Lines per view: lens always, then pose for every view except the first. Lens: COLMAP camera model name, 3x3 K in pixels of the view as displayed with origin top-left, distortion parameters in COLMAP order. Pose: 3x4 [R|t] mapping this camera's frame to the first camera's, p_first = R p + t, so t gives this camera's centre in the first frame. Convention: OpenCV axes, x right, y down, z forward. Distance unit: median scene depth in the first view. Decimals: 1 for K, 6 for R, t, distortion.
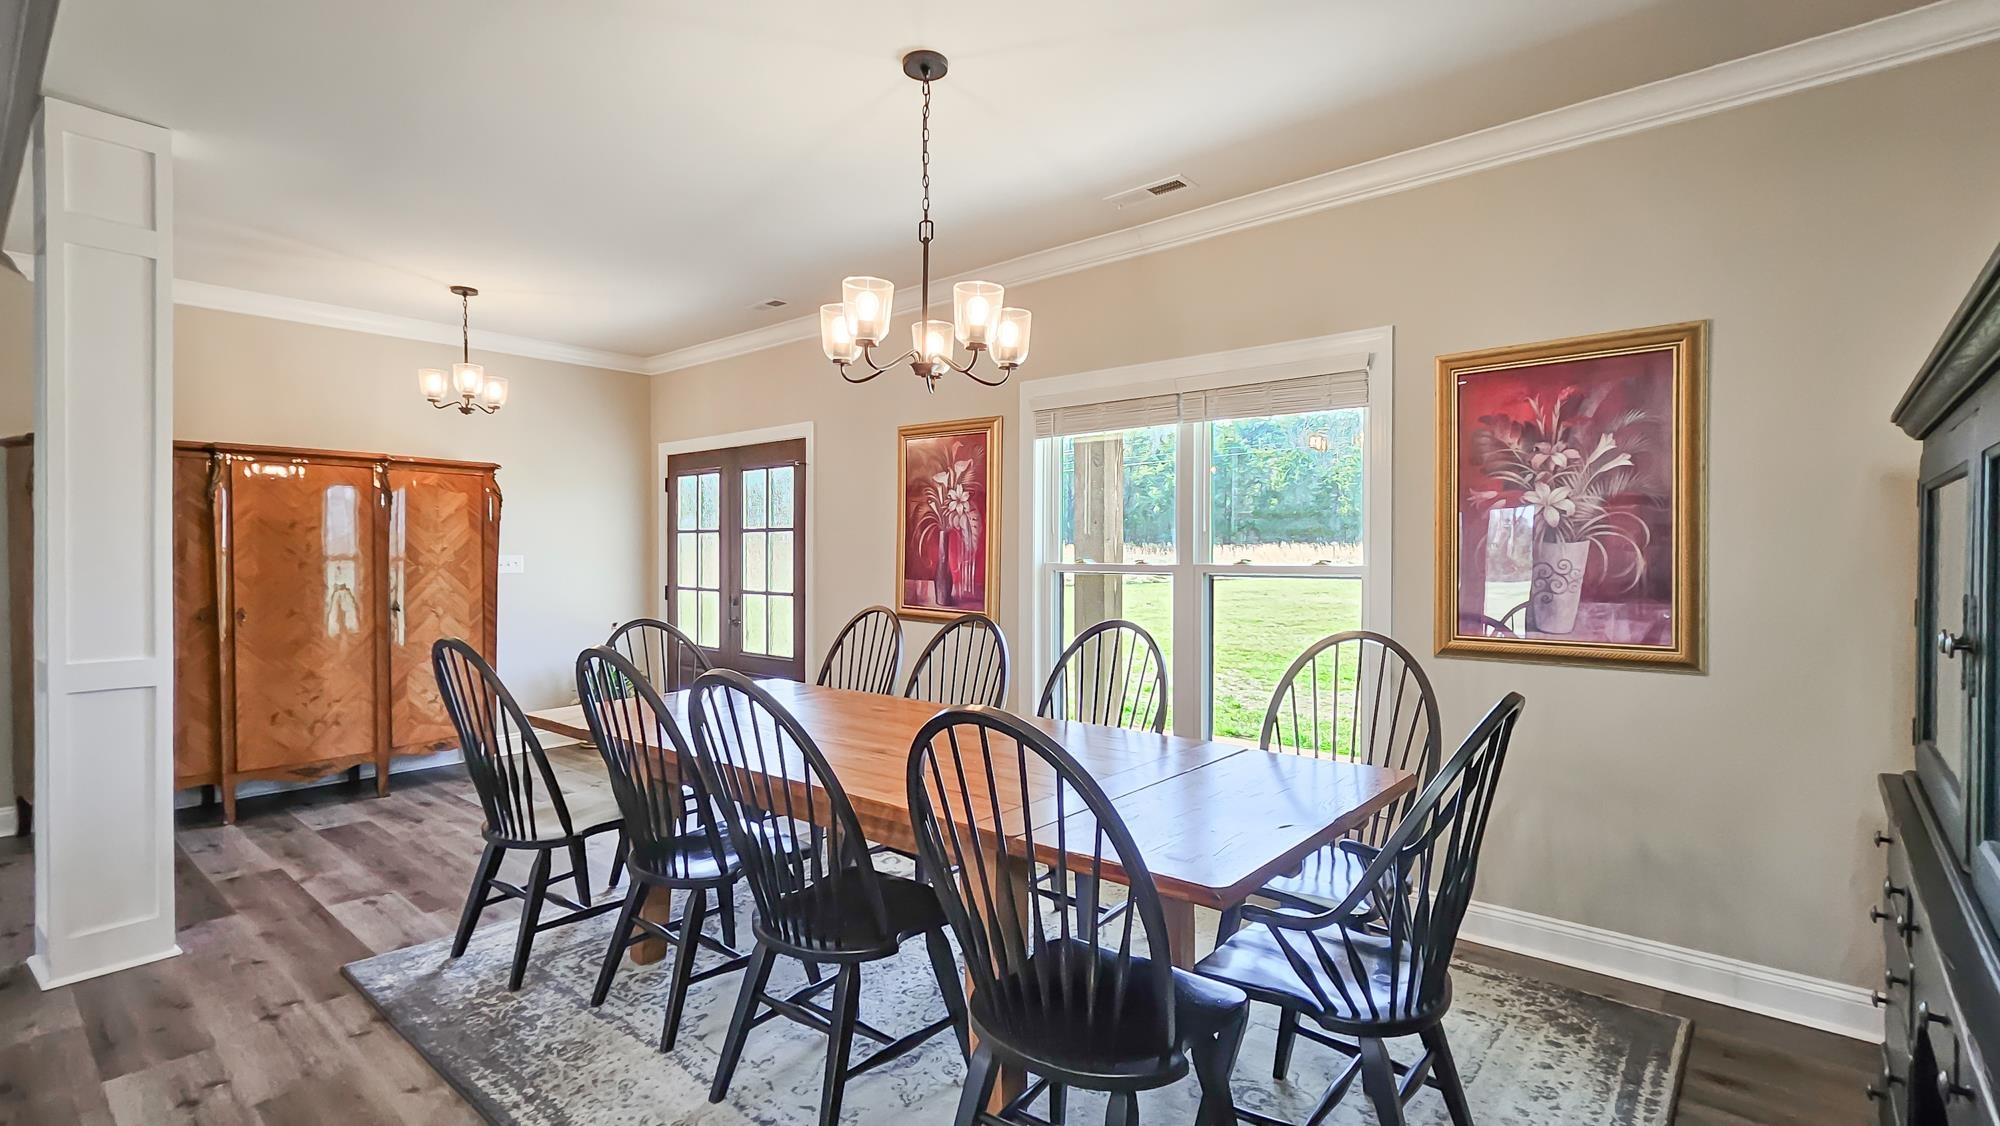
lens RADIAL K [[925.2, 0, 984.2], [0, 925.2, 556.5], [0, 0, 1]] dist [-0.000701, -0.000071]
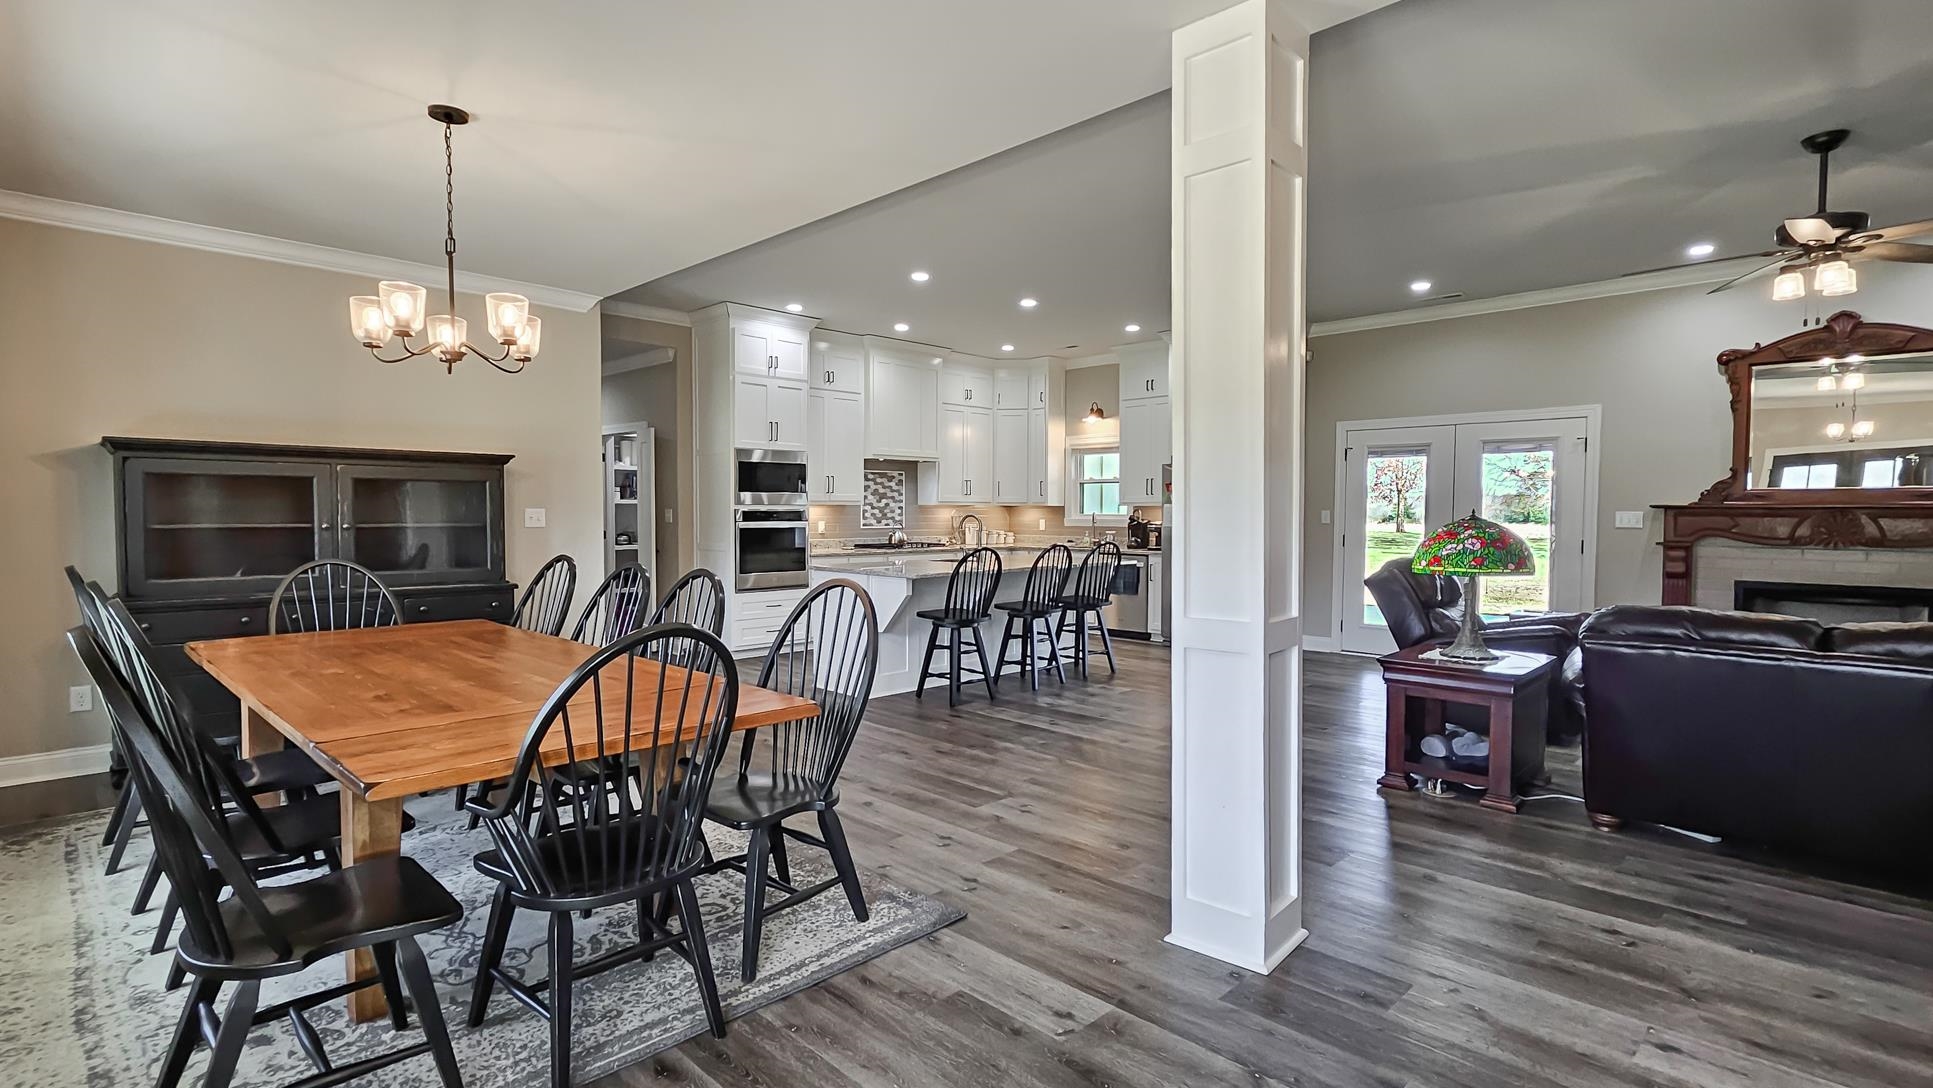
lens RADIAL K [[909.8, 0, 956.2], [0, 909.8, 540.4], [0, 0, 1]] dist [0.003557, 0.000437]
pose [[-0.997955, -0.005635, 0.063672, -0.457412], [-0.003249, 0.999291, 0.037513, -0.001123], [-0.063838, 0.037229, -0.997266, 1.216228]]
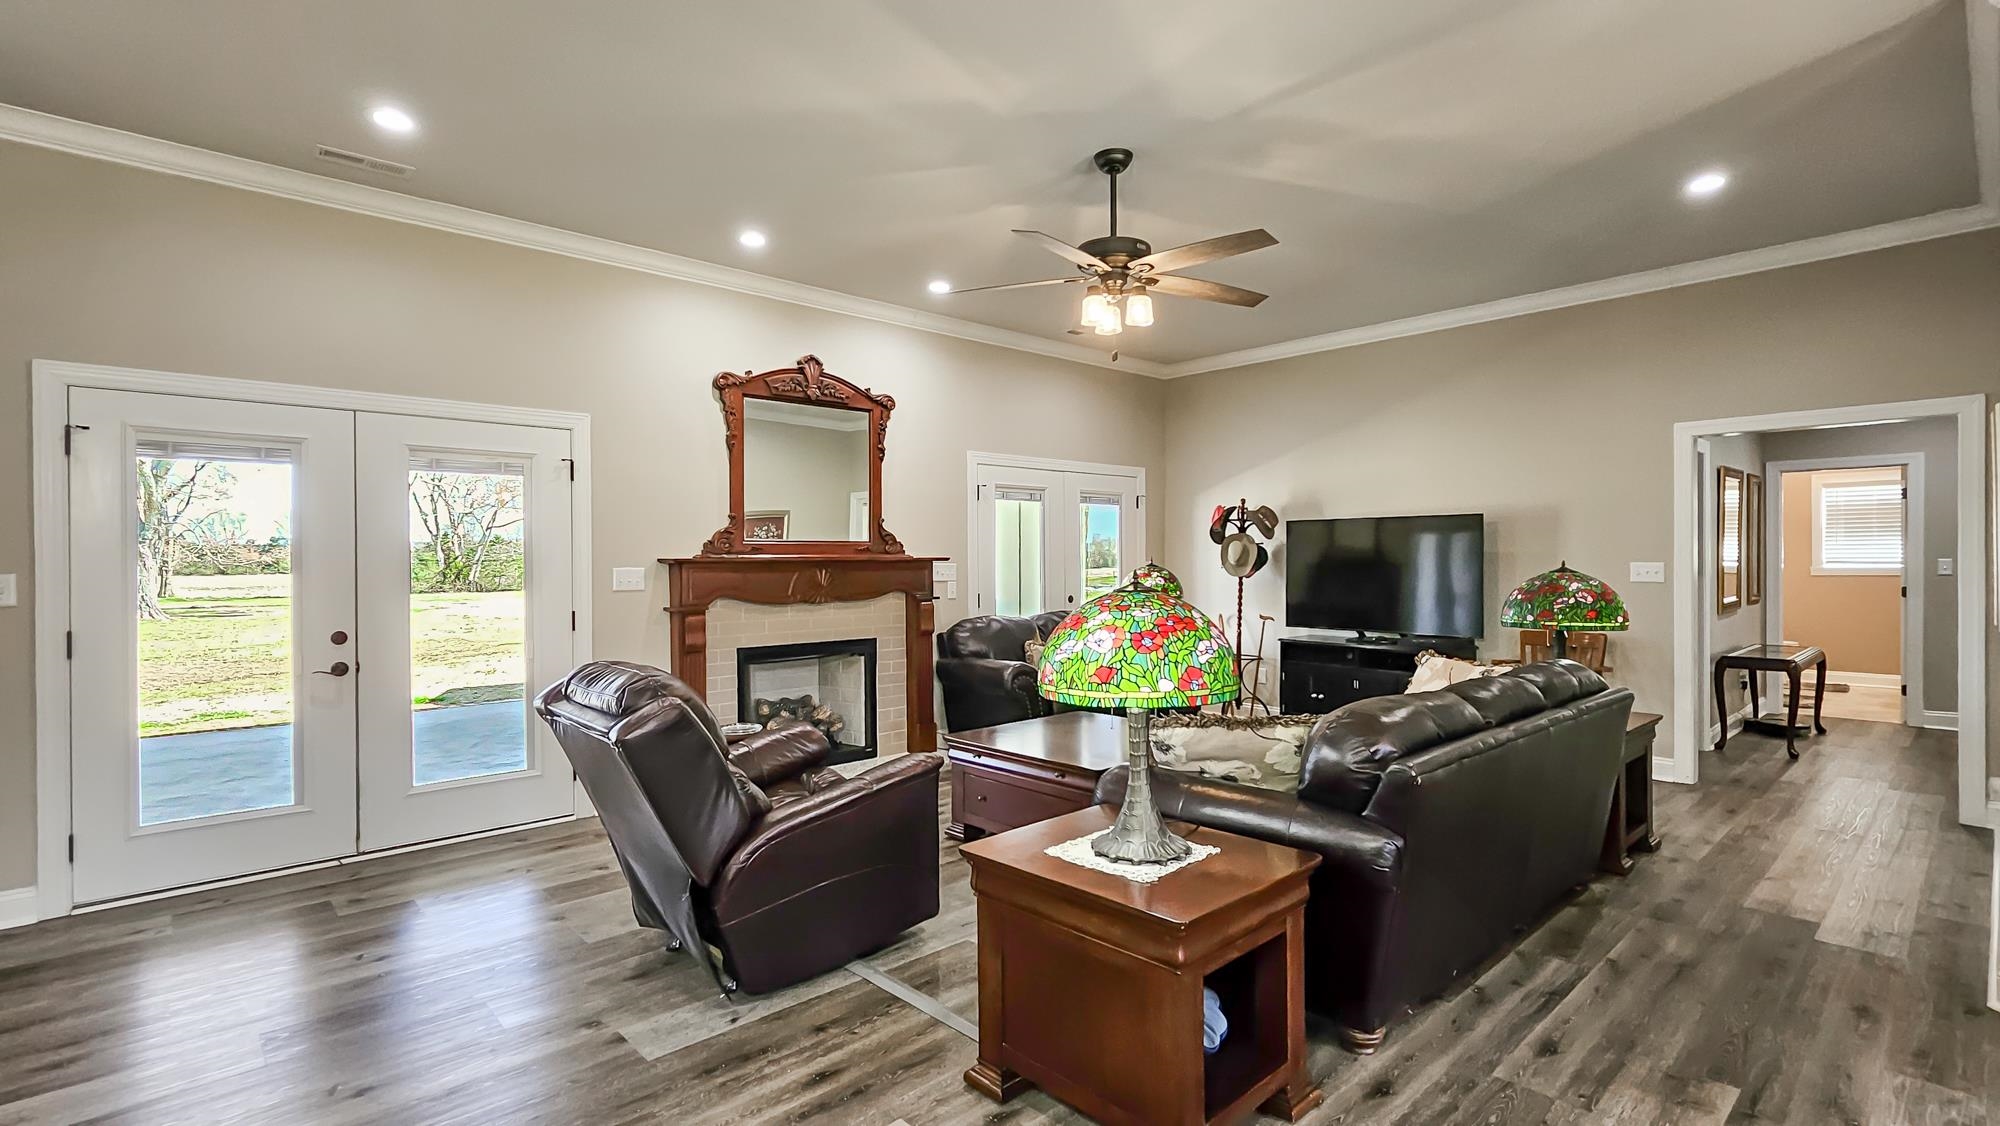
lens RADIAL K [[909.1, 0, 1000.0], [0, 909.1, 563.0], [0, 0, 1]] dist [0.002721, 0.000165]
pose [[-0.098652, 0.005341, -0.995108, -0.426446], [0.002702, 0.999983, 0.005100, -0.005711], [0.995118, -0.002185, -0.098665, 0.255320]]
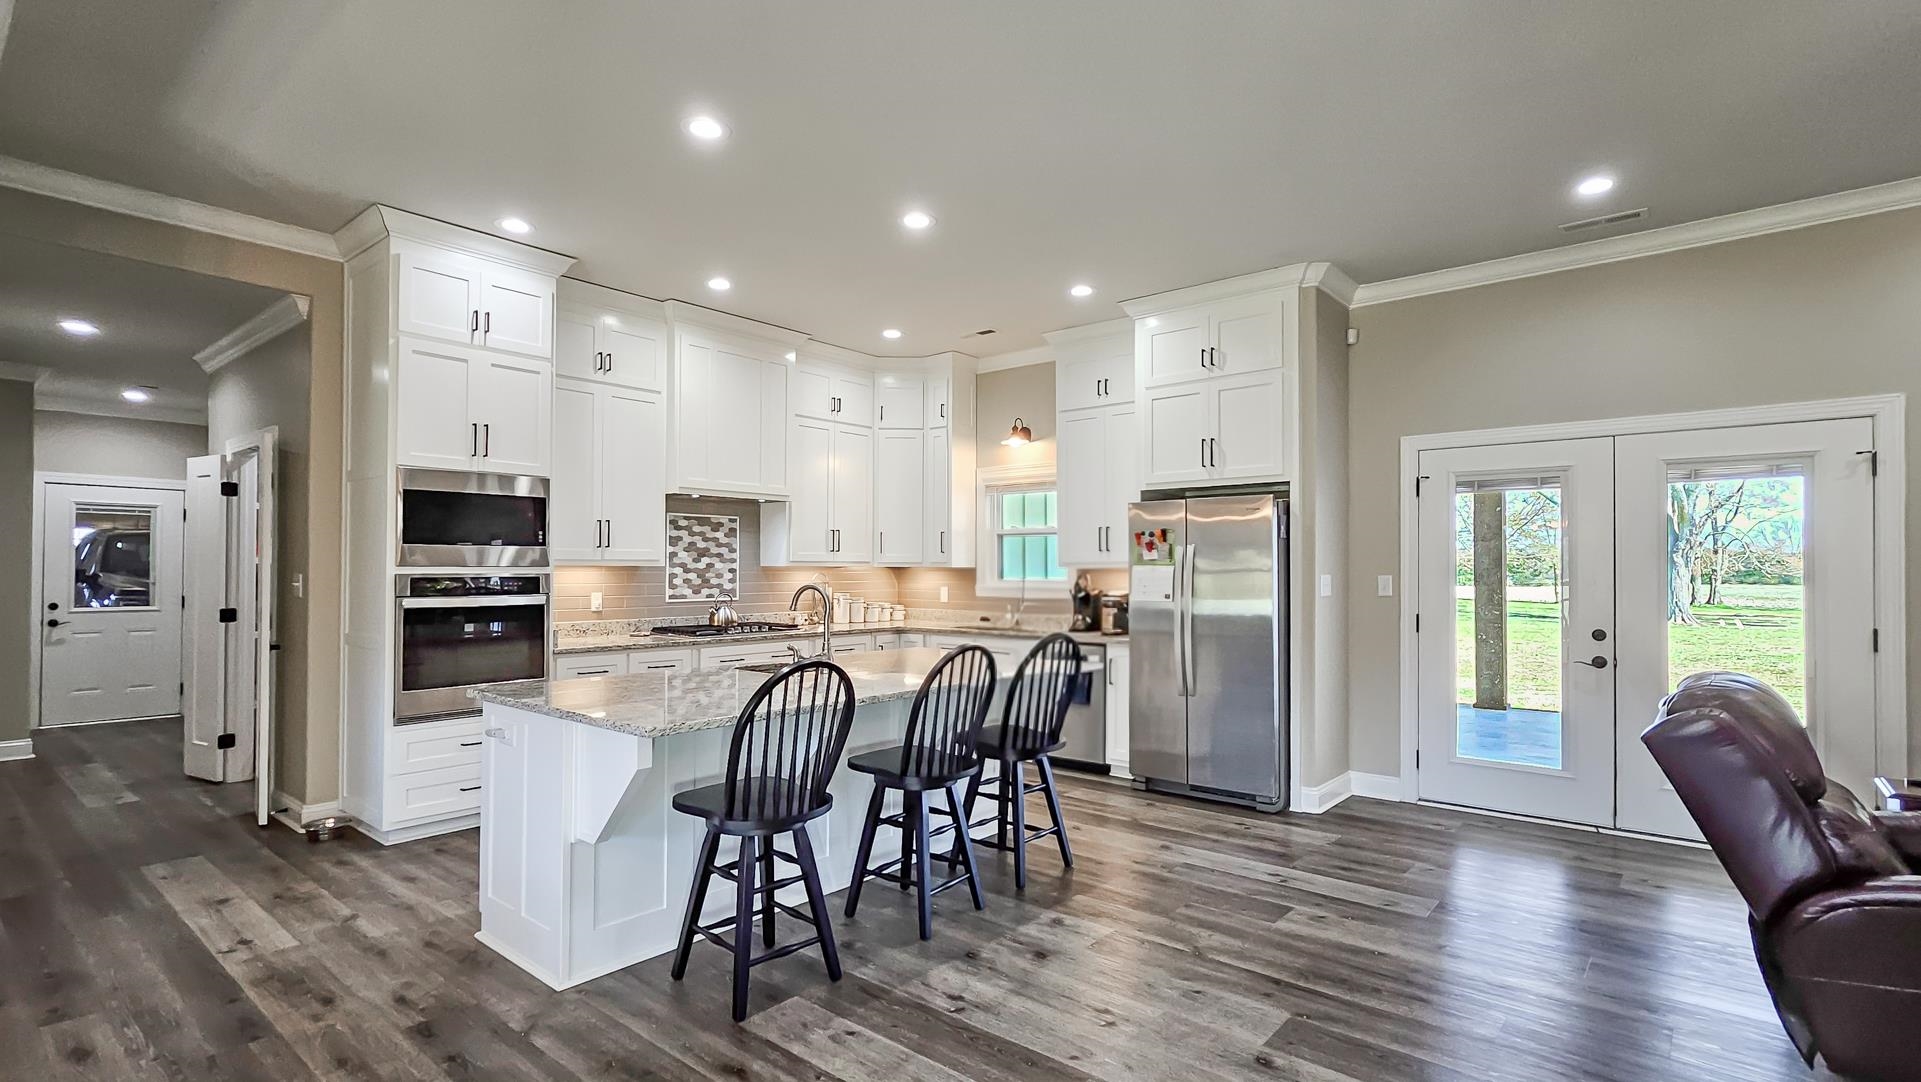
lens RADIAL K [[904.1, 0, 950.2], [0, 904.1, 537.5], [0, 0, 1]] dist [0.003557, 0.000437]
pose [[-0.999457, -0.004339, -0.032665, -0.485257], [-0.003273, 0.999462, -0.032625, -0.003717], [0.032789, -0.032500, -0.998934, 0.527293]]
